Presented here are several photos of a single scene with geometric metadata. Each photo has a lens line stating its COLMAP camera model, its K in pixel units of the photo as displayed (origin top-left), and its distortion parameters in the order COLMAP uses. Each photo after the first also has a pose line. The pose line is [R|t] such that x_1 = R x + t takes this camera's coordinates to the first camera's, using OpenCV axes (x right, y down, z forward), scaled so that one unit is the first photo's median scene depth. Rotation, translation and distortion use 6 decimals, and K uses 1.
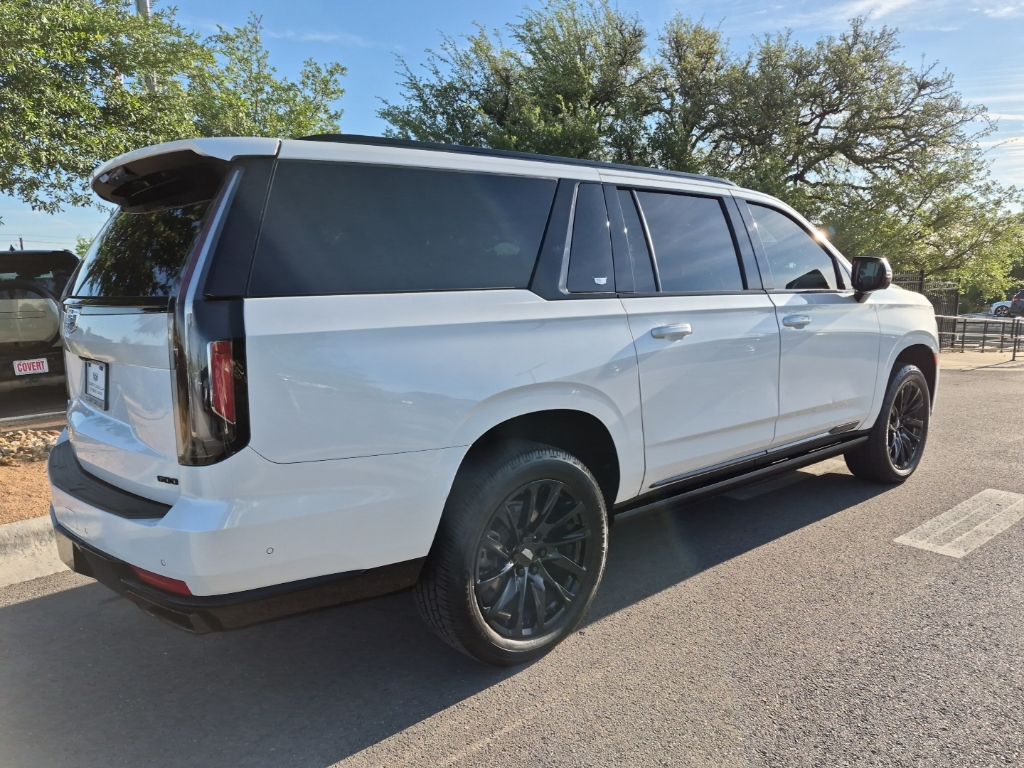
lens RADIAL K [[731.0, 0, 517.9], [0, 731.0, 389.9], [0, 0, 1]] dist [0.072287, -0.055539]
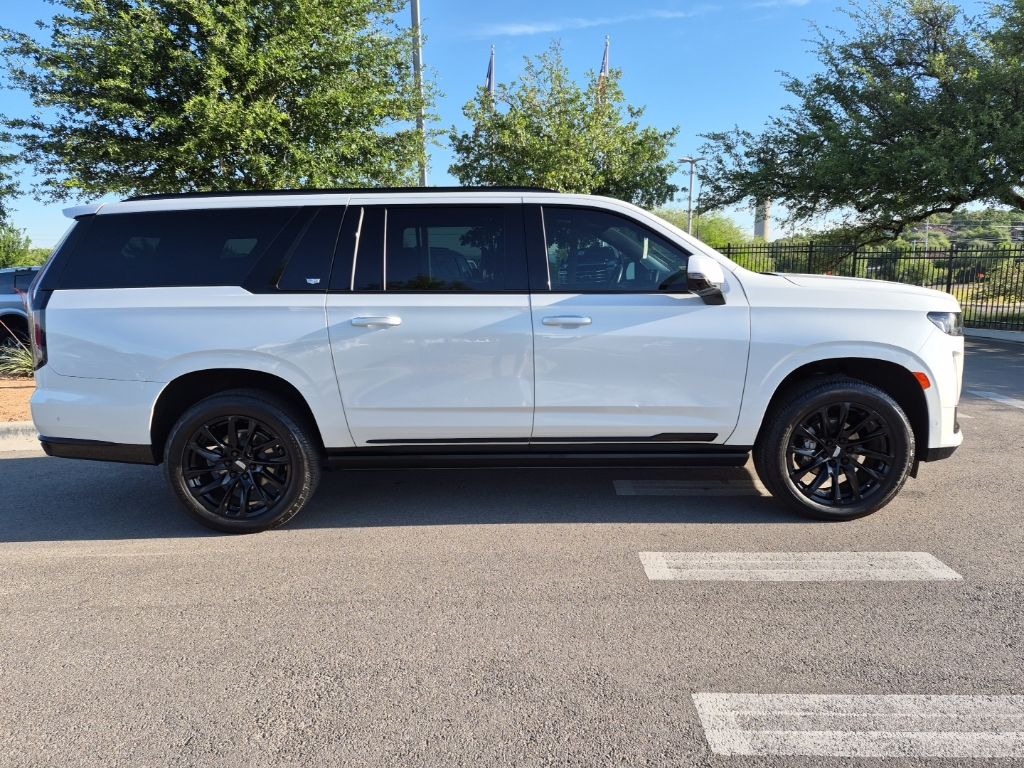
lens RADIAL K [[731.0, 0, 512.6], [0, 731.0, 389.1], [0, 0, 1]] dist [0.072287, -0.055539]
pose [[0.749509, 0.117025, -0.651568, 0.989322], [-0.095162, 0.993075, 0.068894, -0.060027], [0.655118, 0.010368, 0.755455, 0.162342]]
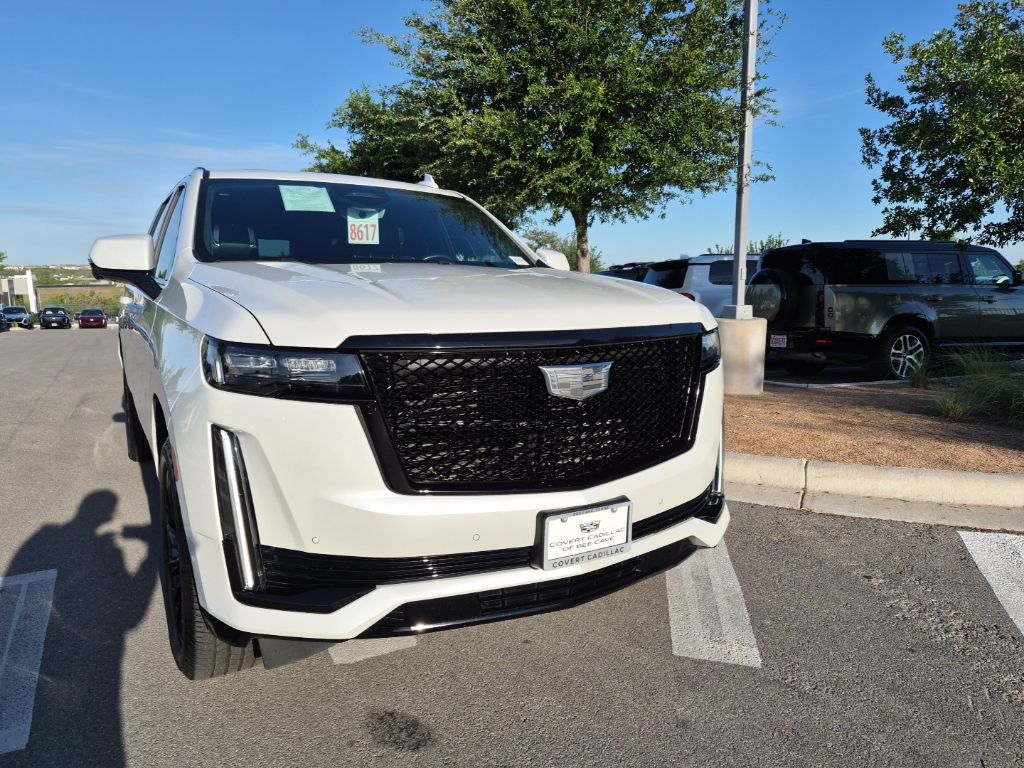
lens RADIAL K [[731.0, 0, 508.3], [0, 731.0, 373.2], [0, 0, 1]] dist [0.072287, -0.055539]
pose [[-0.213060, 0.142118, -0.966648, 1.198866], [-0.141574, 0.974432, 0.174467, -0.244786], [0.966728, 0.174024, -0.187493, 1.629887]]
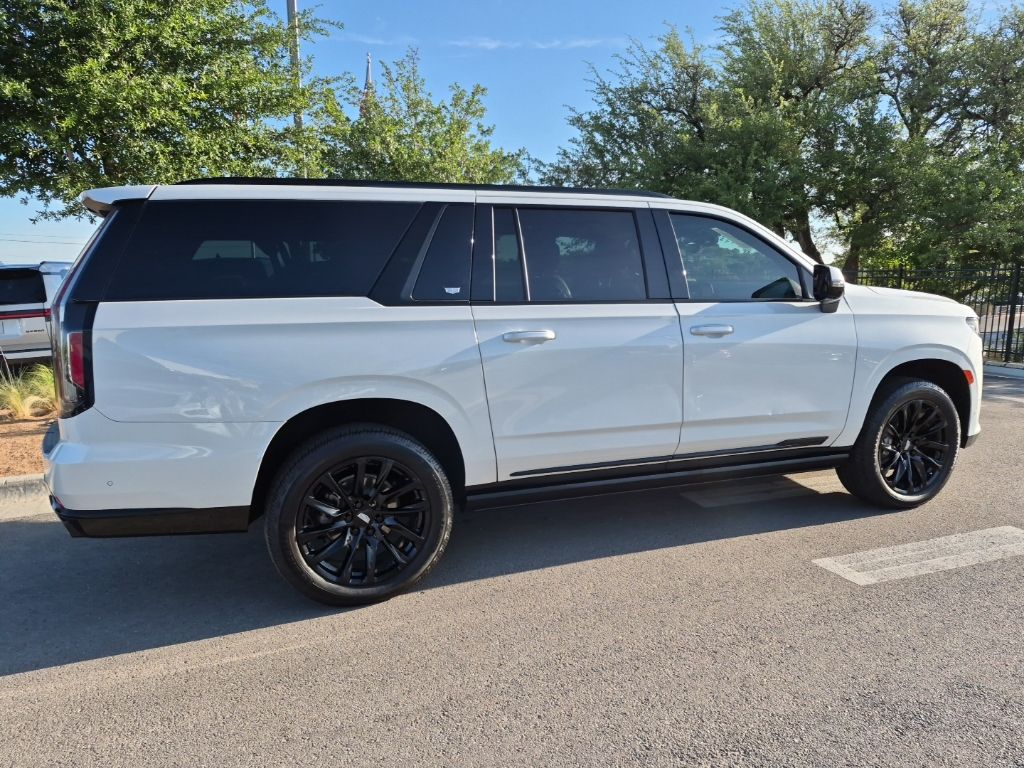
lens RADIAL K [[731.0, 0, 514.2], [0, 731.0, 390.5], [0, 0, 1]] dist [0.072287, -0.055539]
pose [[0.942273, 0.055915, -0.330144, 0.450106], [-0.054502, 0.998422, 0.013541, -0.009803], [0.330380, 0.005234, 0.943834, -0.038902]]
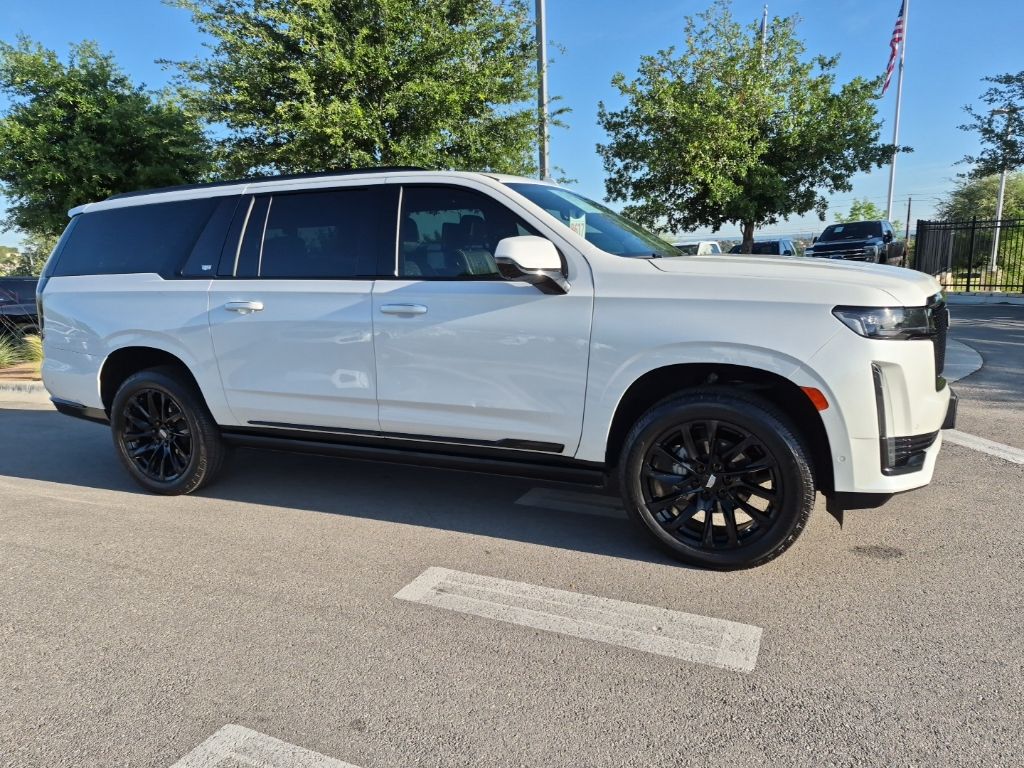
lens RADIAL K [[731.0, 0, 505.8], [0, 731.0, 387.5], [0, 0, 1]] dist [0.072287, -0.055539]
pose [[0.409662, 0.165218, -0.897151, 1.294312], [-0.110912, 0.985187, 0.130785, -0.130823], [0.905470, 0.045927, 0.421919, 0.706707]]
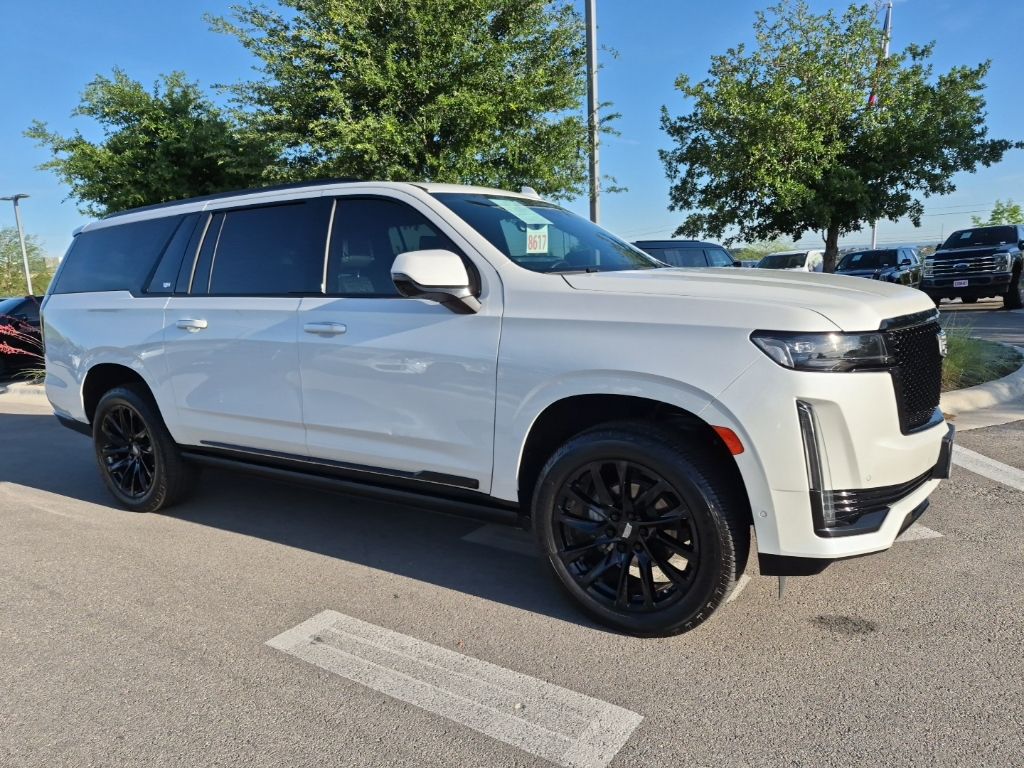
lens RADIAL K [[731.0, 0, 510.6], [0, 731.0, 381.6], [0, 0, 1]] dist [0.072287, -0.055539]
pose [[0.259593, 0.149746, -0.954037, 1.292991], [-0.108495, 0.986173, 0.125269, -0.164871], [0.959604, 0.070990, 0.272251, 0.961040]]
